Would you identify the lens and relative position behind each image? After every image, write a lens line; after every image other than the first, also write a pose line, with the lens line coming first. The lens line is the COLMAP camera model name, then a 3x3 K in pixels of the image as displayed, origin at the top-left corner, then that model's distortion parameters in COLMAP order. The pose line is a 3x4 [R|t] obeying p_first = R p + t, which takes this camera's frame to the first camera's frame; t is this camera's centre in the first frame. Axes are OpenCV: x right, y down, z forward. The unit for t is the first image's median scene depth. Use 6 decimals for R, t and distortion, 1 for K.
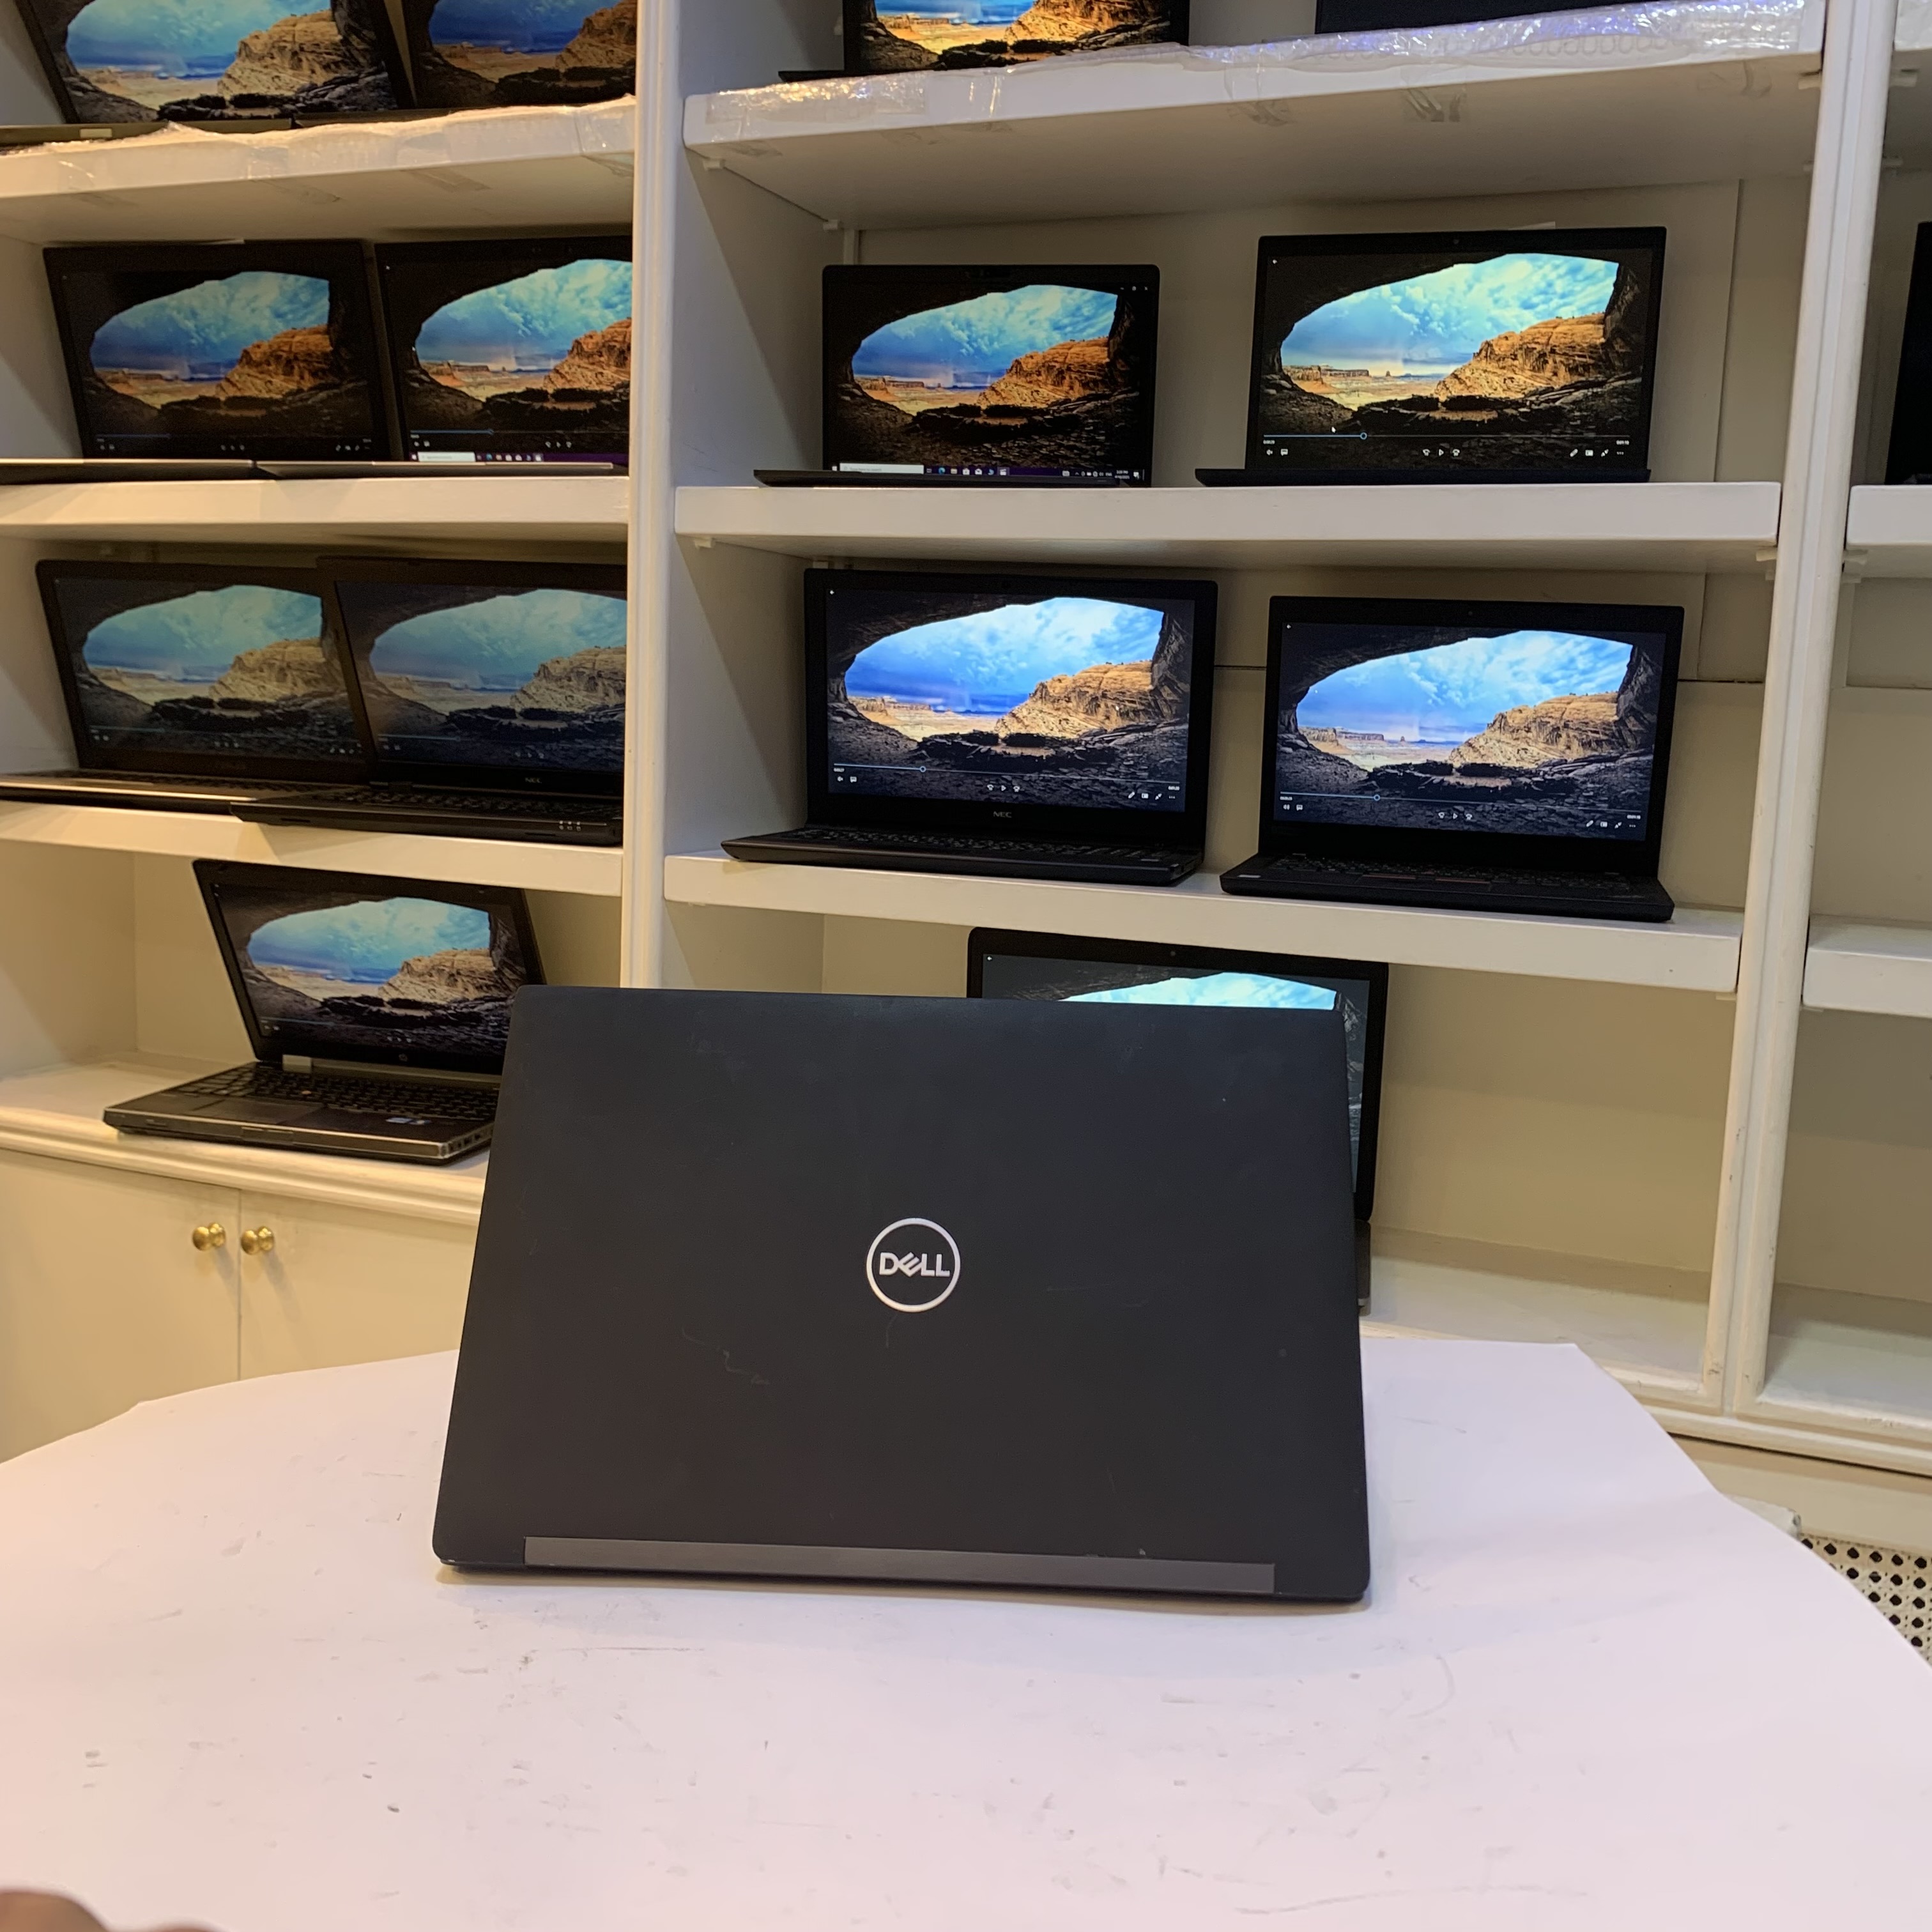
lens RADIAL K [[1969.1, 0, 979.7], [0, 1969.1, 977.2], [0, 0, 1]] dist [-0.019842, 0.000000]
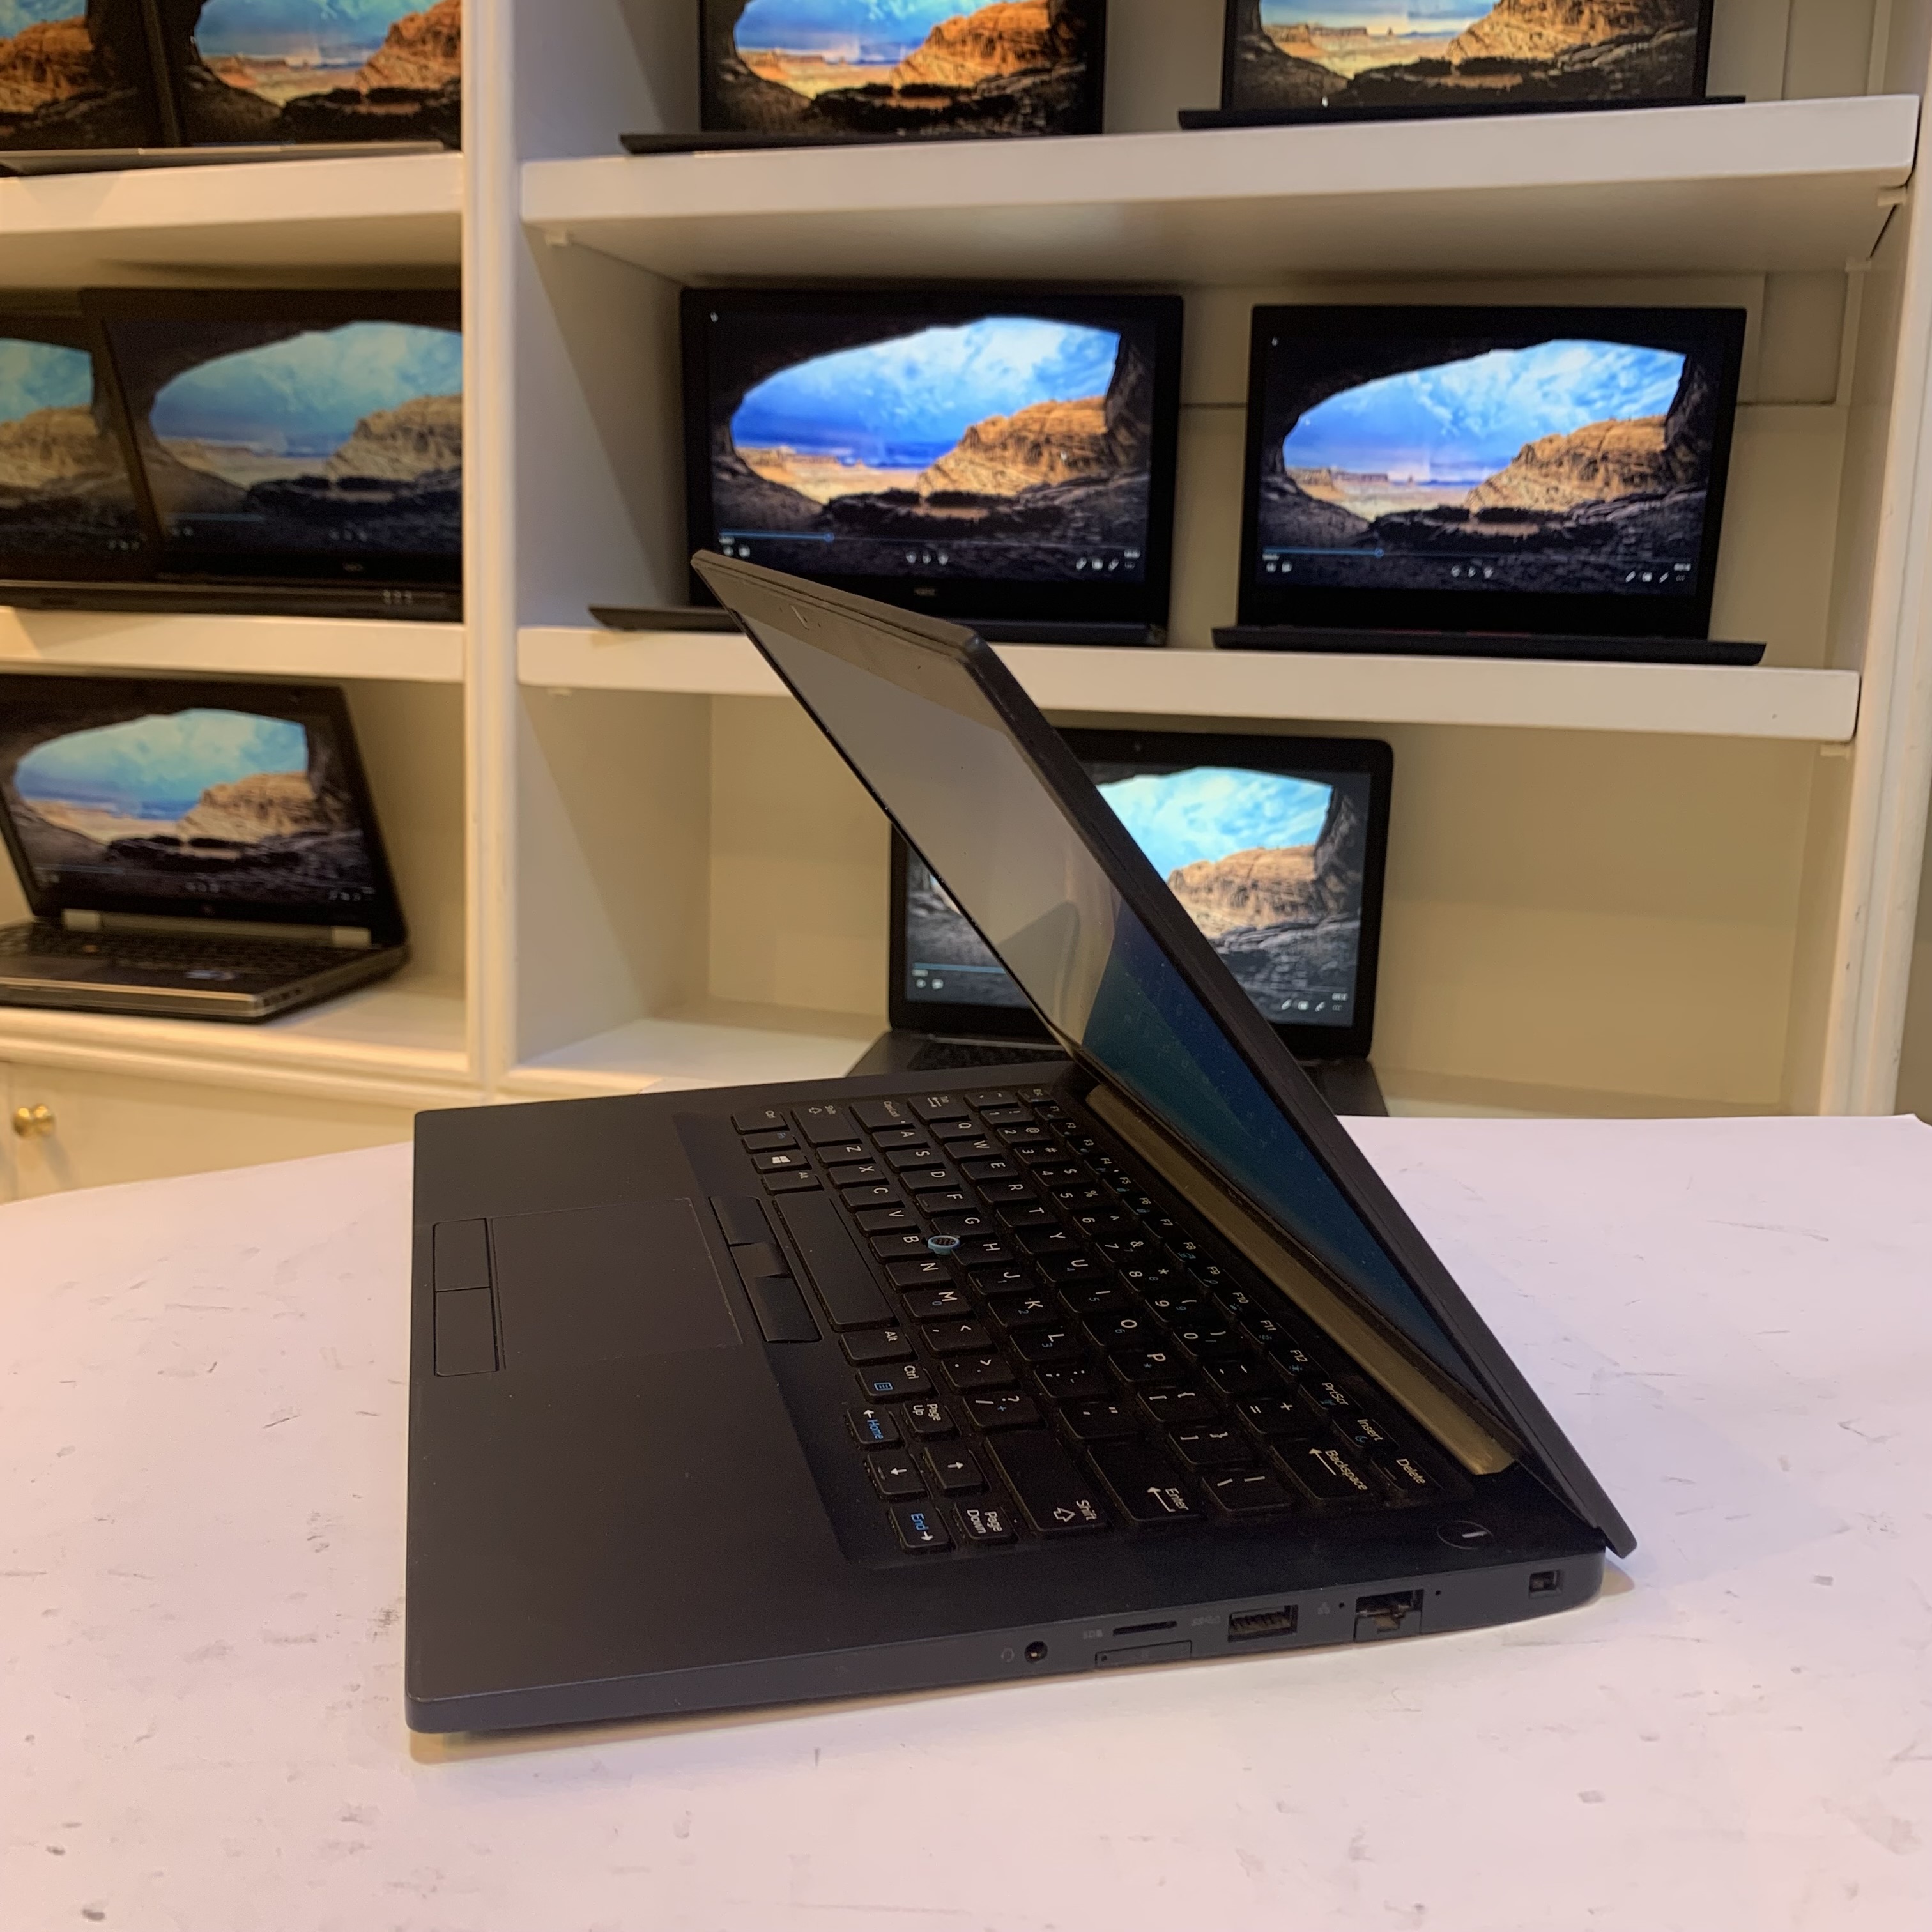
lens RADIAL K [[1969.1, 0, 1010.2], [0, 1969.1, 1000.8], [0, 0, 1]] dist [-0.019842, 0.000000]
pose [[0.996601, -0.019745, 0.079981, -0.024130], [0.016191, 0.998863, 0.044839, 0.056797], [-0.080775, -0.043392, 0.995787, 0.161866]]
